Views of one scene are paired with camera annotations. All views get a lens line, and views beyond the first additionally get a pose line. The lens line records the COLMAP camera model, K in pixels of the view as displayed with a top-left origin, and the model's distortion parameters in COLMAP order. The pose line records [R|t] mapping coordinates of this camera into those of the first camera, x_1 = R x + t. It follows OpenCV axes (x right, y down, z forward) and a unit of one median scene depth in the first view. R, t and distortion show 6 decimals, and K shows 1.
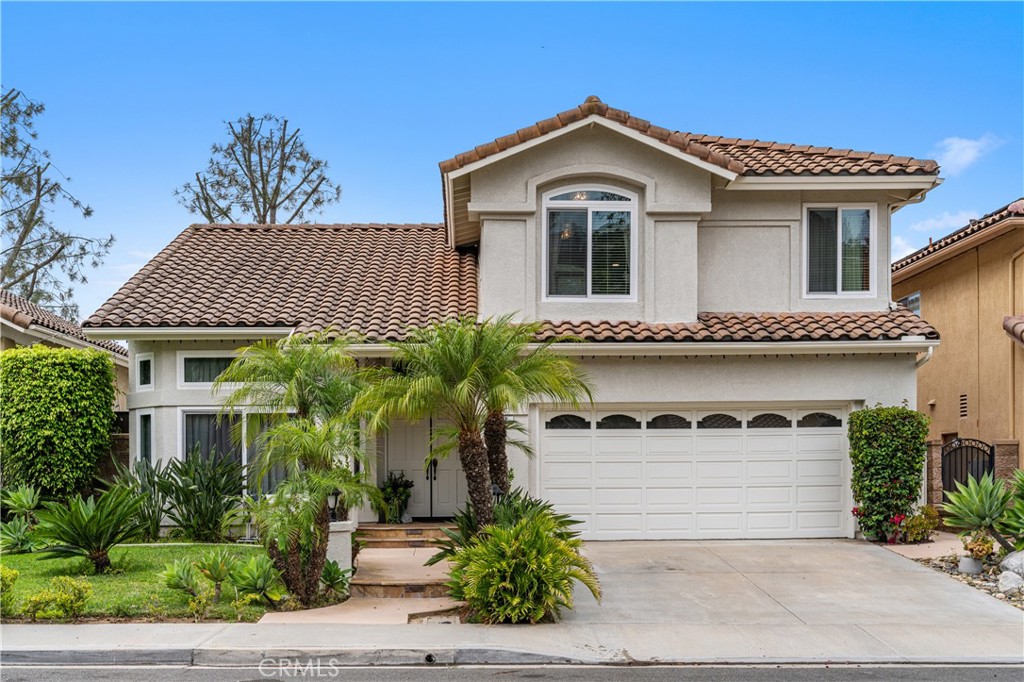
lens RADIAL K [[1229.6, 0, 512.7], [0, 1229.6, 344.1], [0, 0, 1]] dist [0.029969, 0.000000]
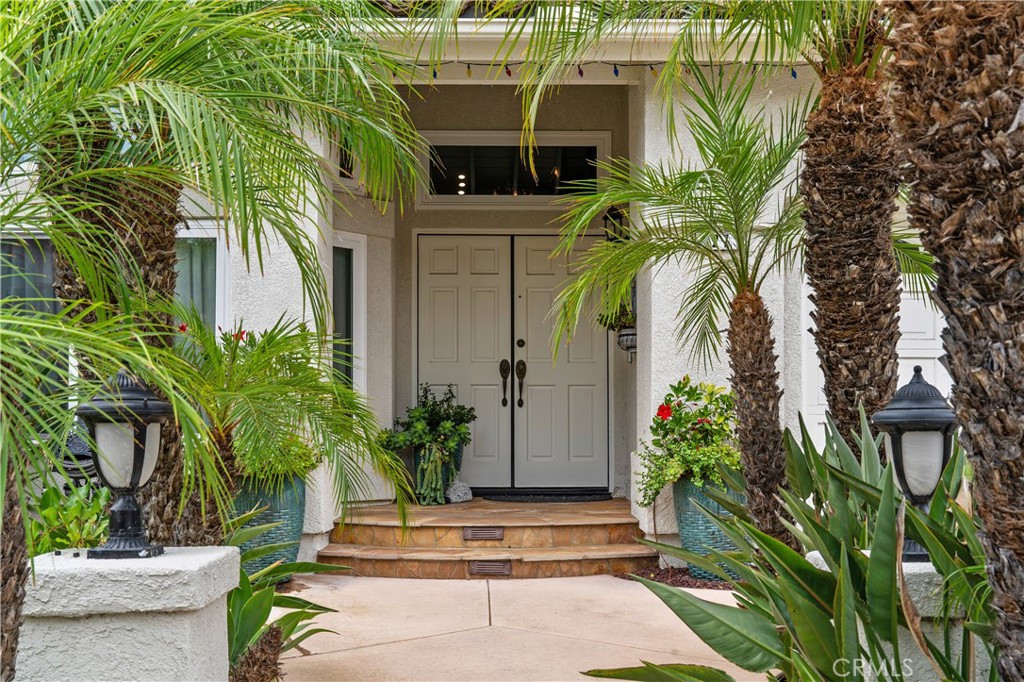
lens RADIAL K [[1144.7, 0, 511.9], [0, 1144.7, 339.5], [0, 0, 1]] dist [0.003068, 0.000000]
pose [[0.999534, 0.007311, -0.029648, -0.055524], [-0.006428, 0.999536, 0.029761, 0.074552], [0.029851, -0.029556, 0.999117, 0.589909]]
